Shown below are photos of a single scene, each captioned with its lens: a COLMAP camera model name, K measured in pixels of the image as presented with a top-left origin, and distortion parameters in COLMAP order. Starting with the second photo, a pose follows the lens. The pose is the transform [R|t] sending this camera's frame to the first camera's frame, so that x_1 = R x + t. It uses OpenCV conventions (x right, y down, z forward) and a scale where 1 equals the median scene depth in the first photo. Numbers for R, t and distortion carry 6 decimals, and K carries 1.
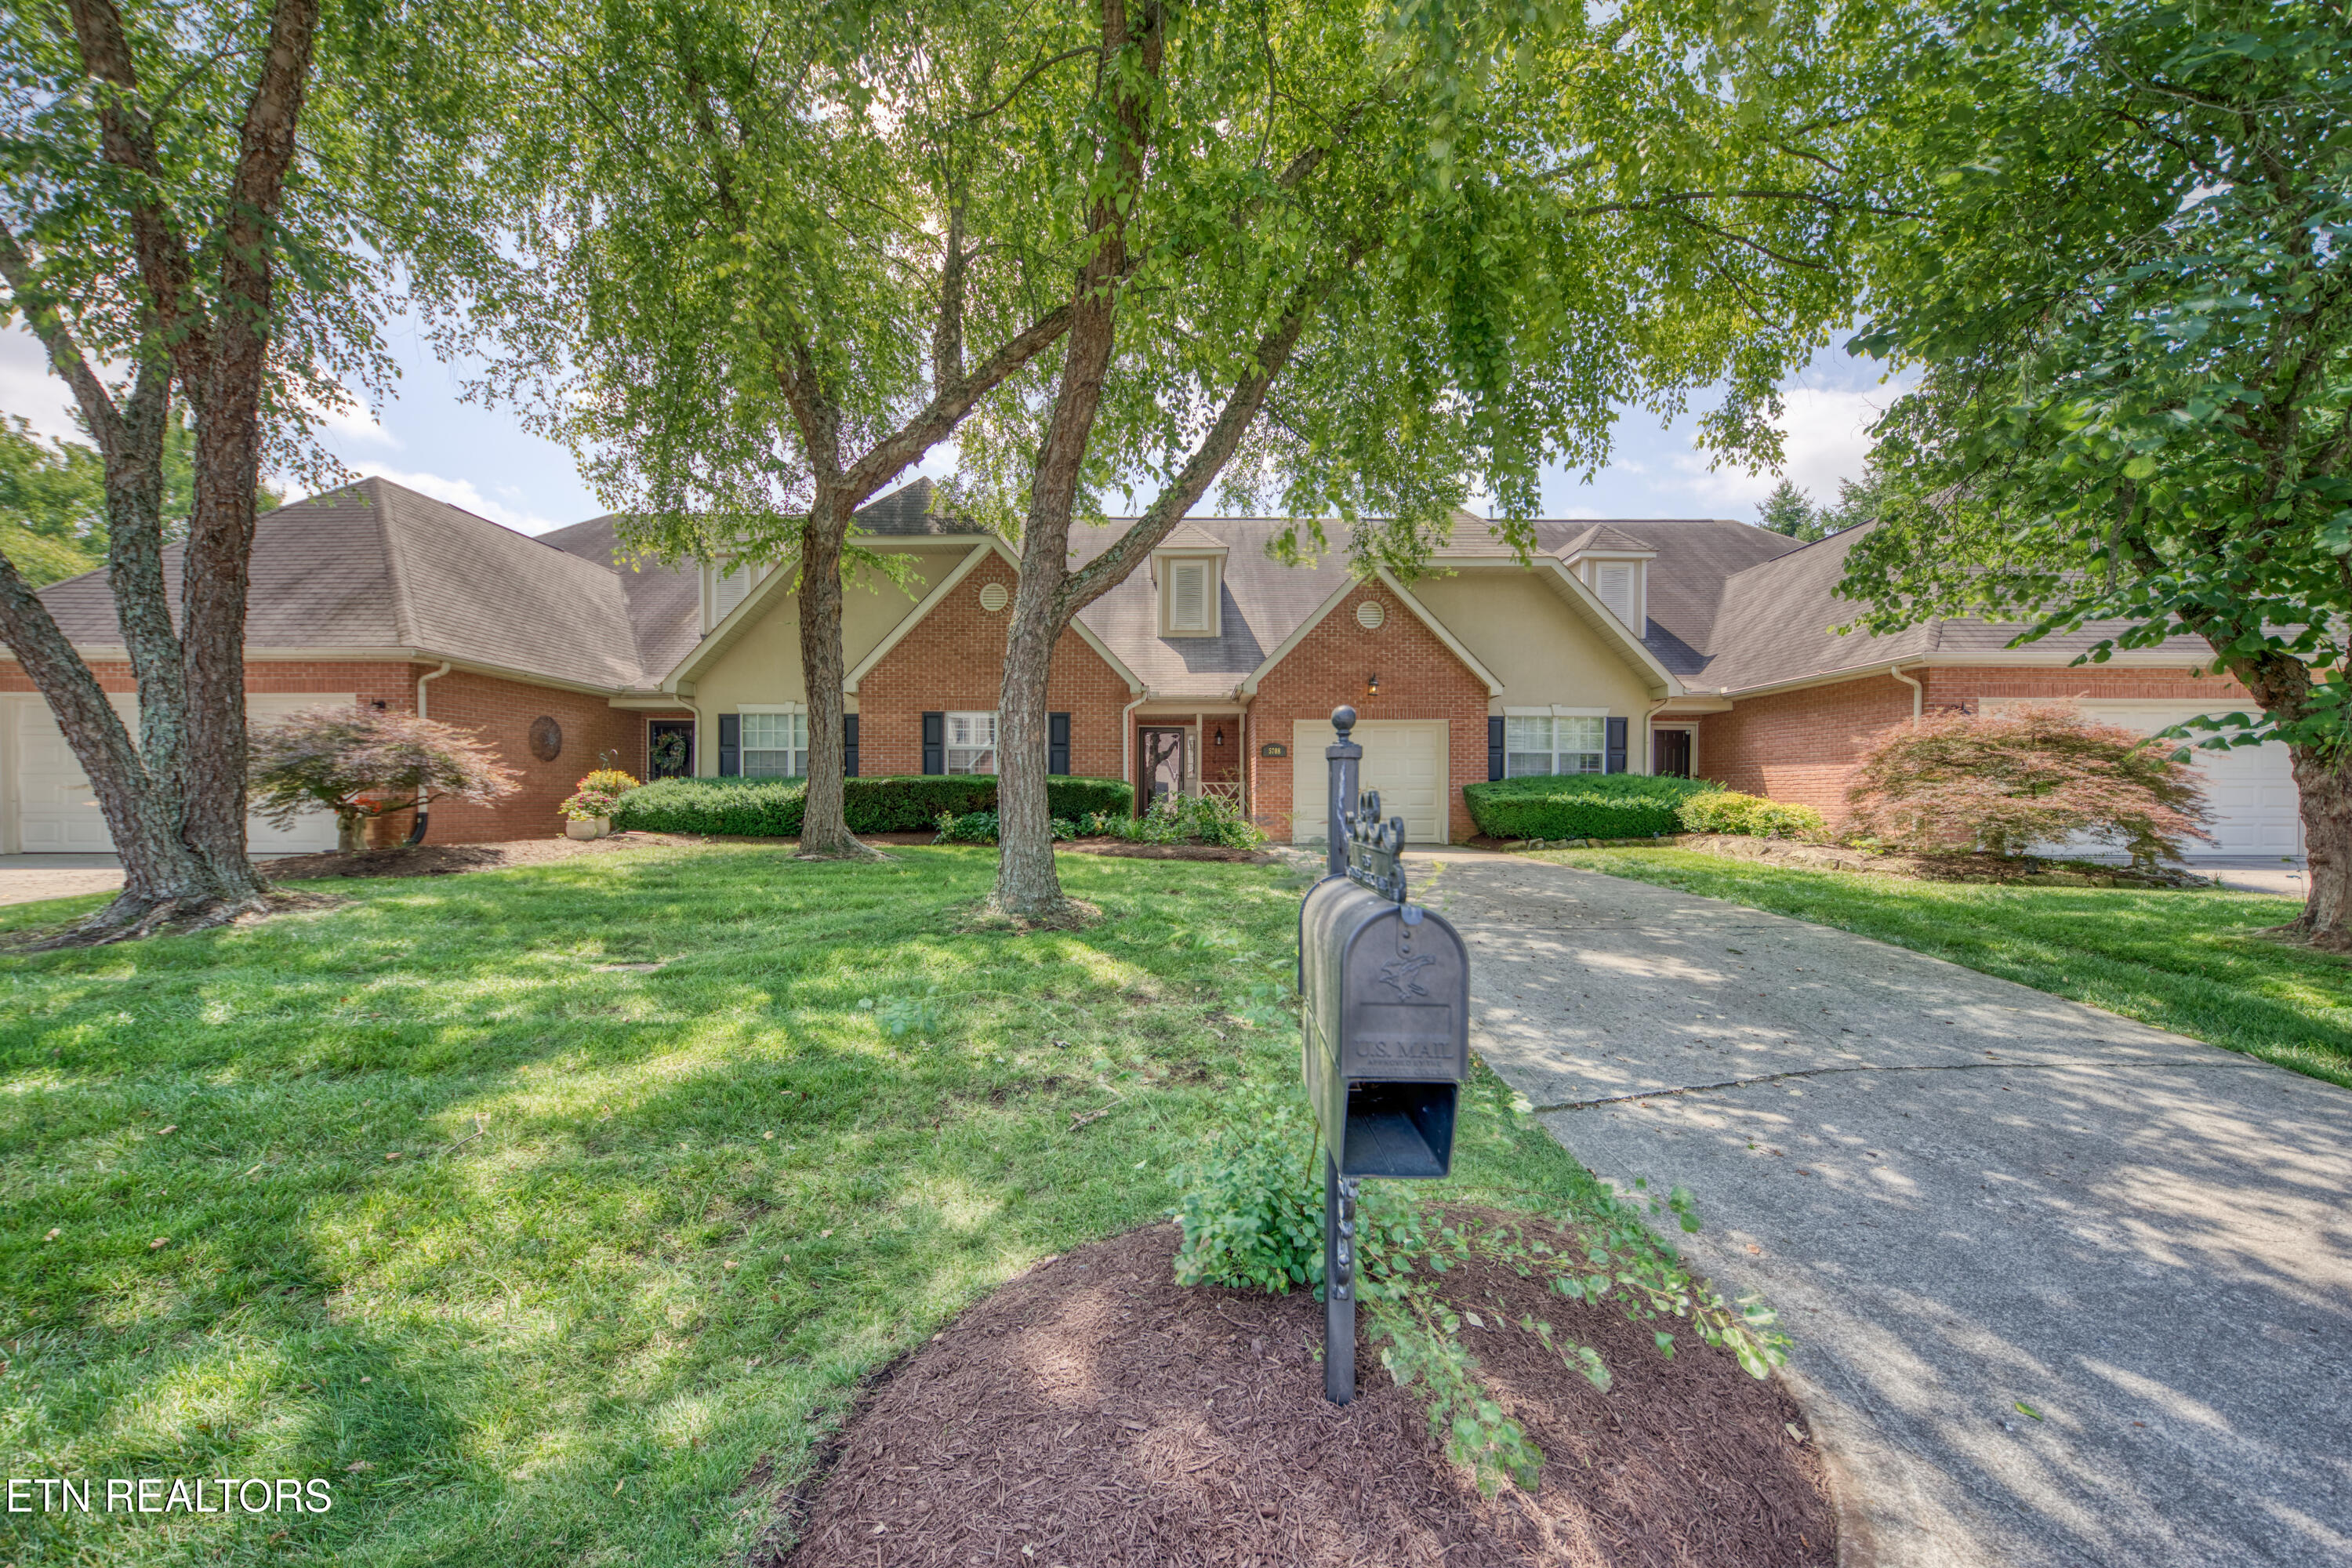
lens RADIAL K [[971.3, 0, 1160.0], [0, 971.3, 792.3], [0, 0, 1]] dist [-0.013770, -0.000061]
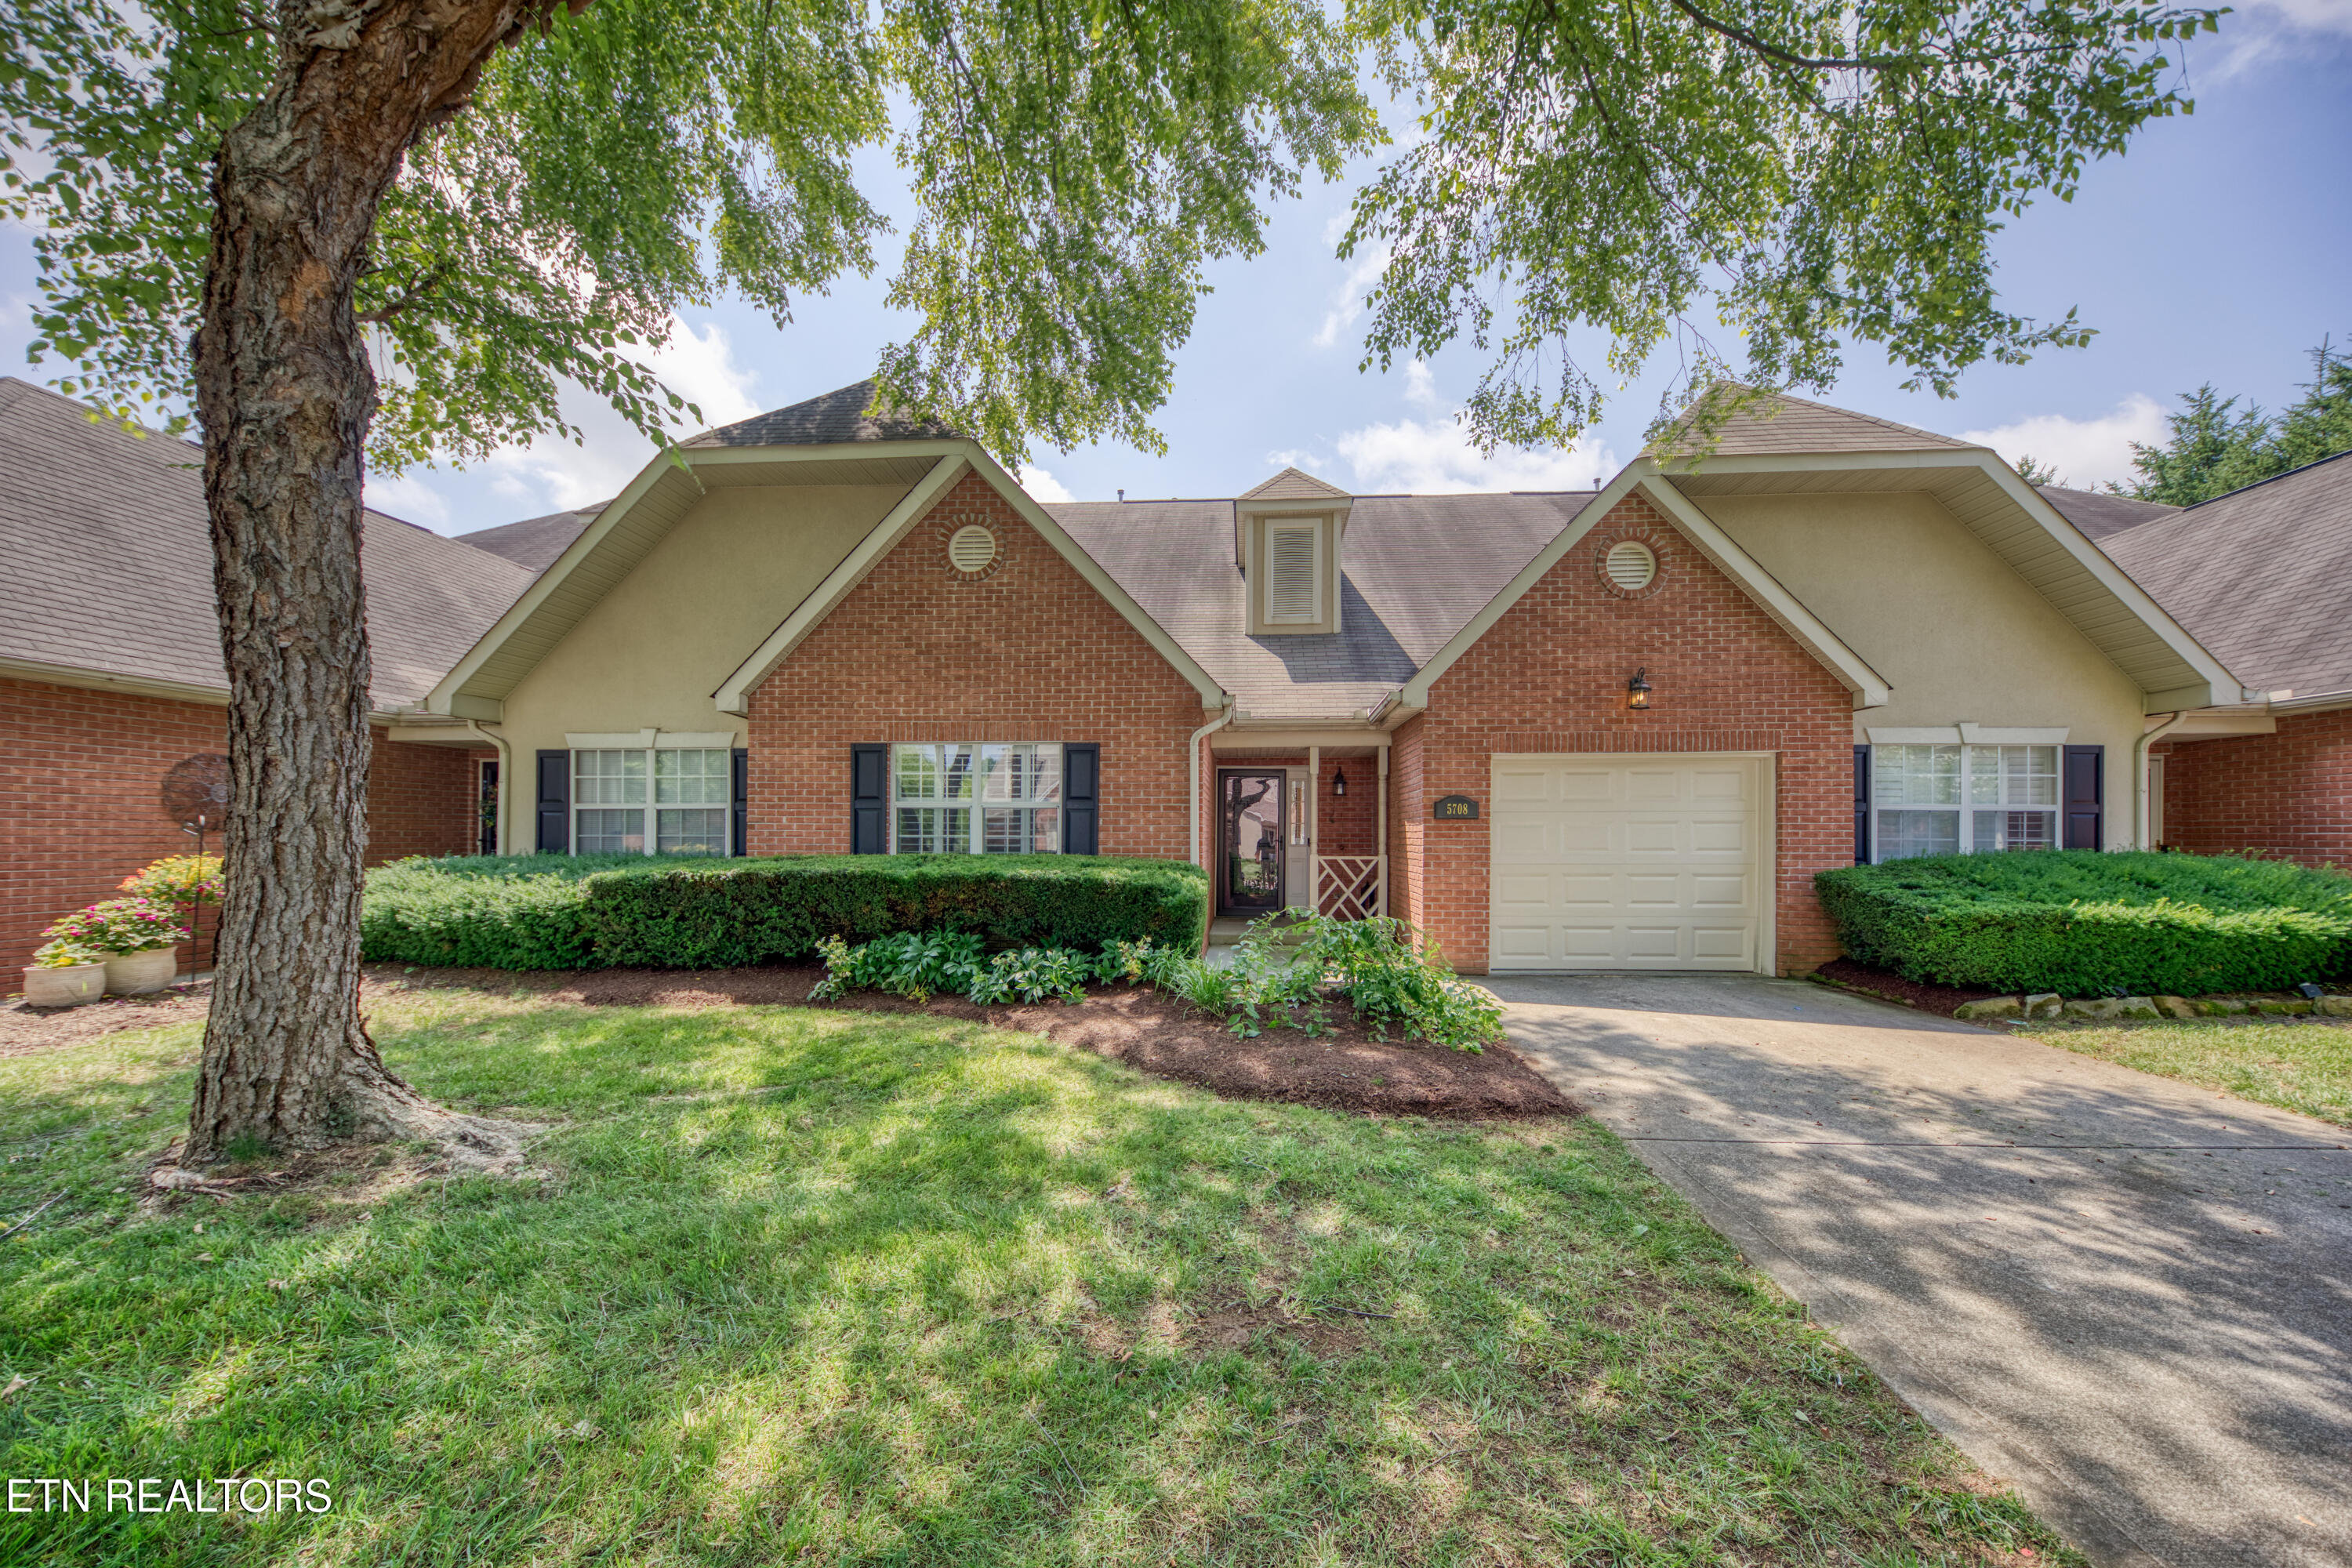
lens RADIAL K [[852.9, 0, 1170.3], [0, 852.9, 827.9], [0, 0, 1]] dist [-0.011784, -0.001142]
pose [[0.996898, -0.000198, -0.078702, -0.010866], [0.000106, 0.999999, -0.001172, -0.034378], [0.078702, 0.001160, 0.996897, 0.549982]]
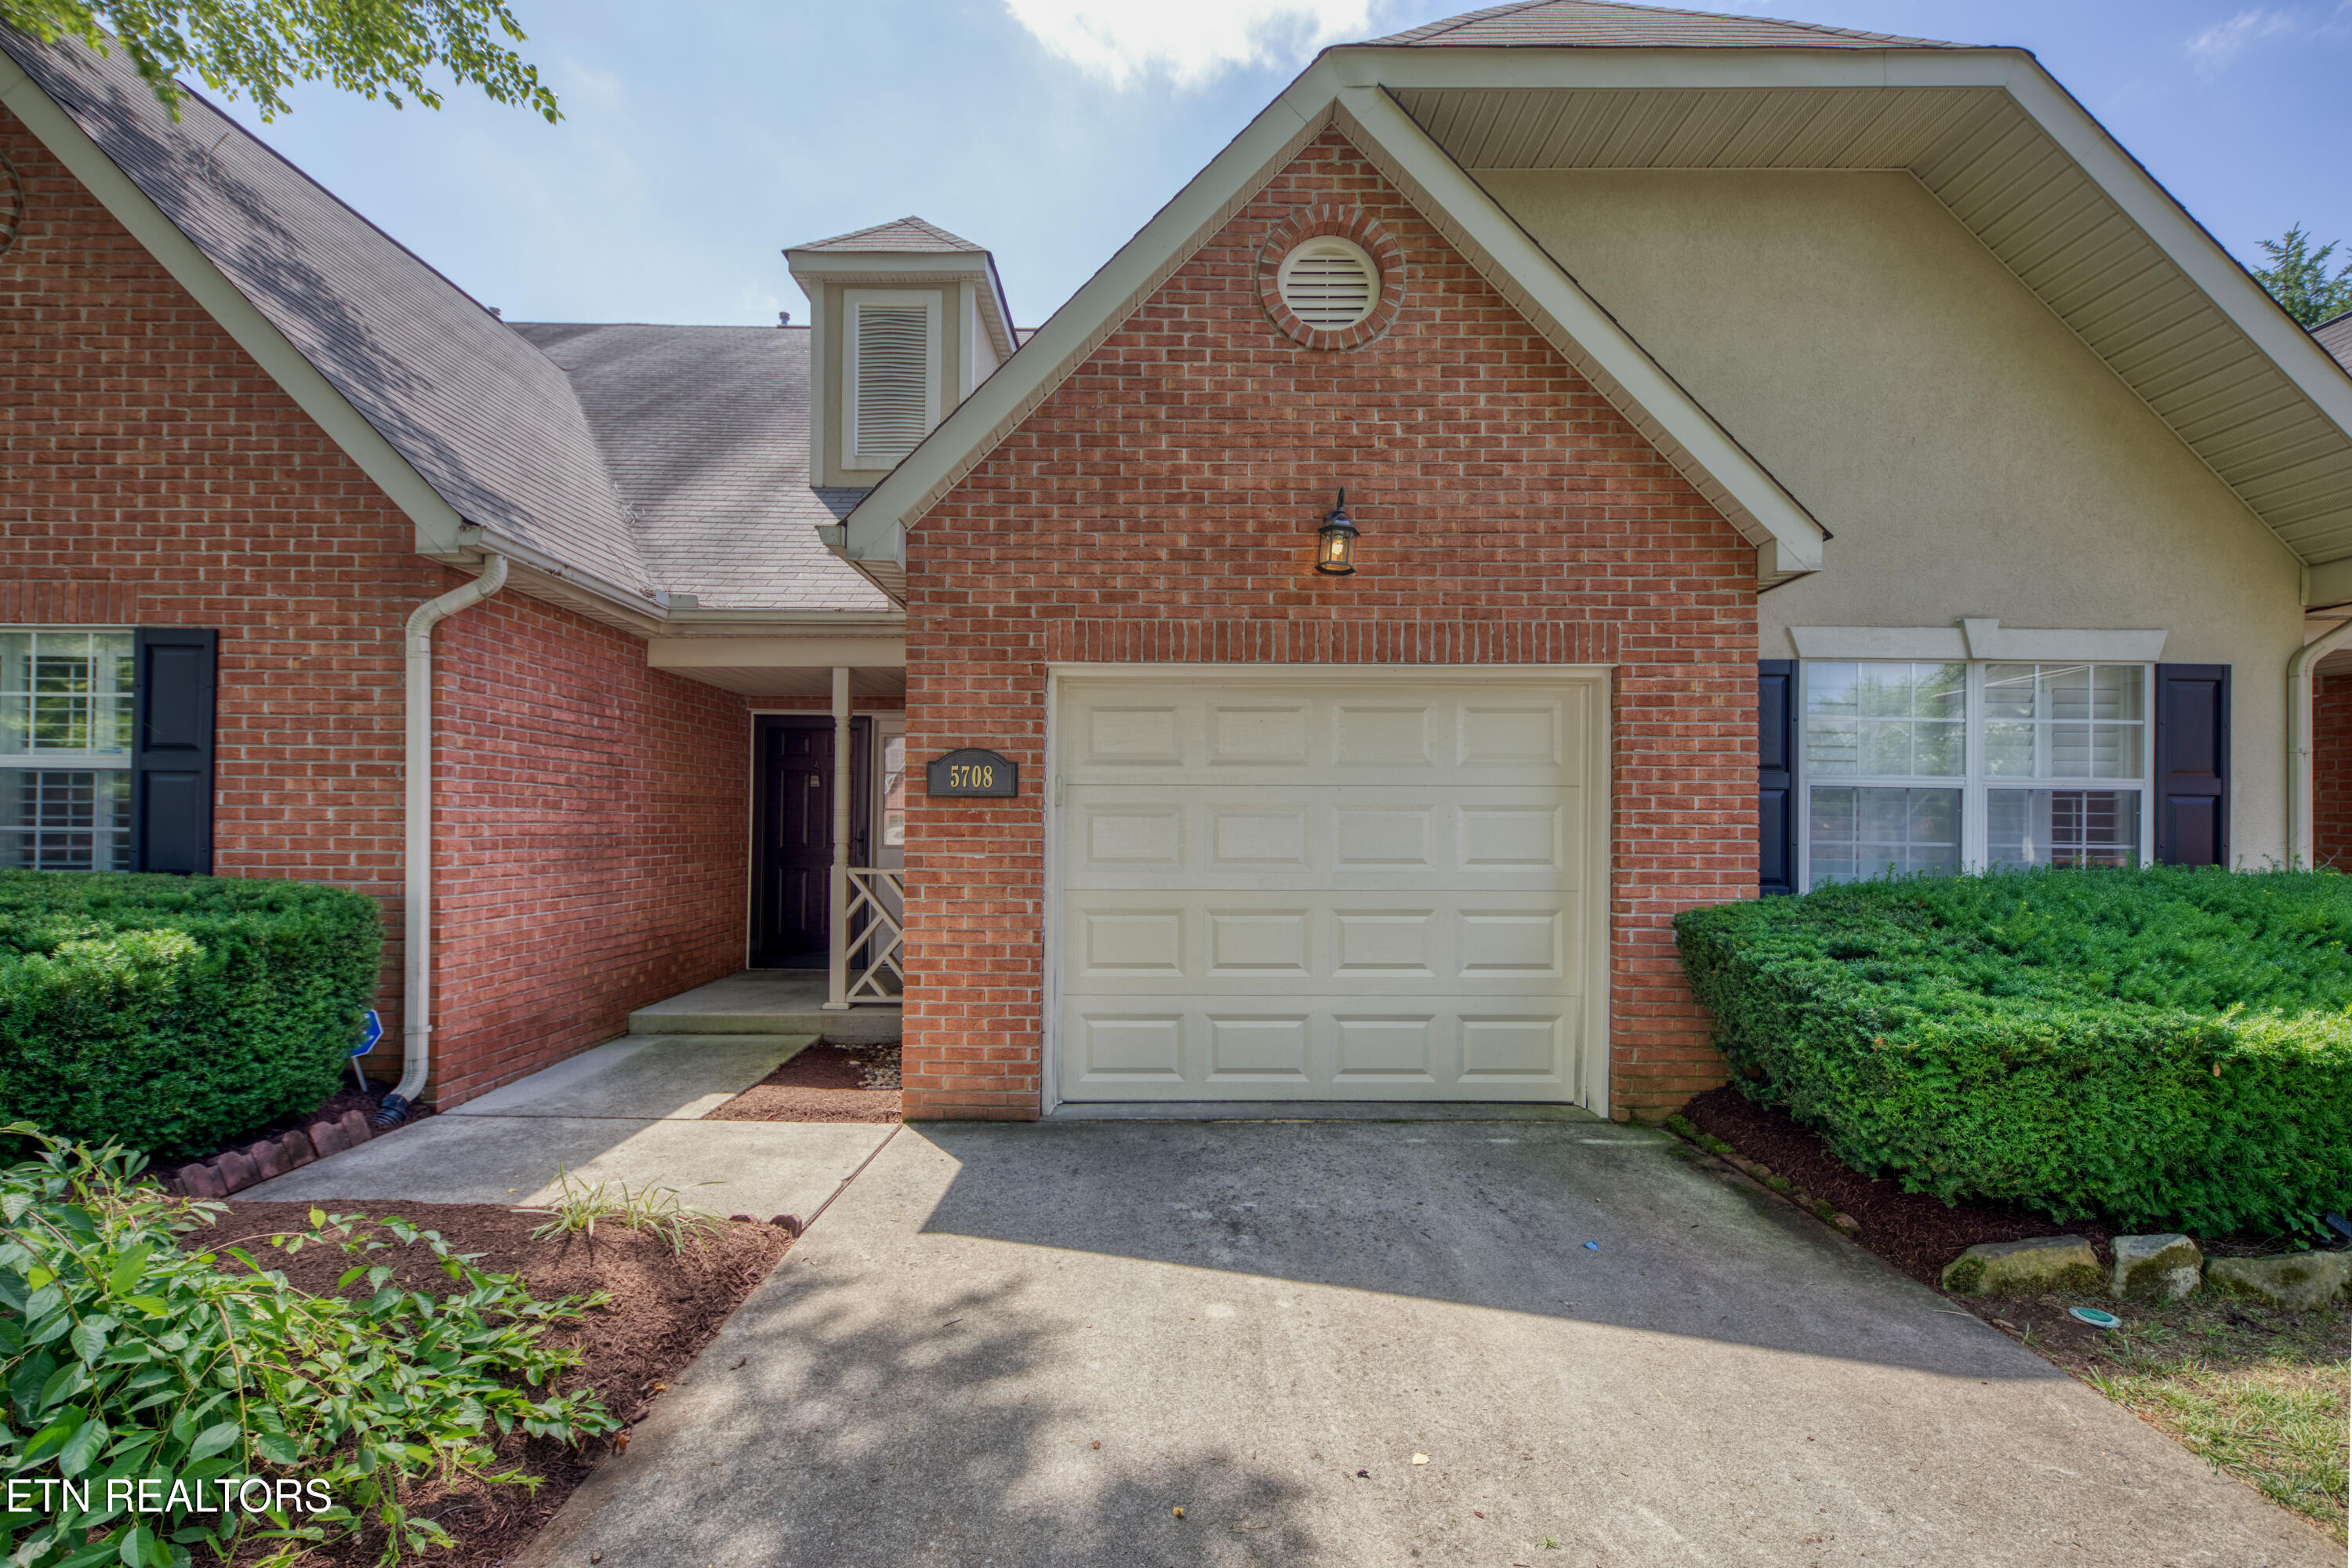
lens RADIAL K [[1005.0, 0, 1169.2], [0, 1005.0, 820.0], [0, 0, 1]] dist [-0.000976, -0.001742]
pose [[0.999982, 0.005570, -0.002124, 0.193356], [-0.005580, 0.999974, -0.004602, -0.032603], [0.002098, 0.004614, 0.999987, 0.801479]]
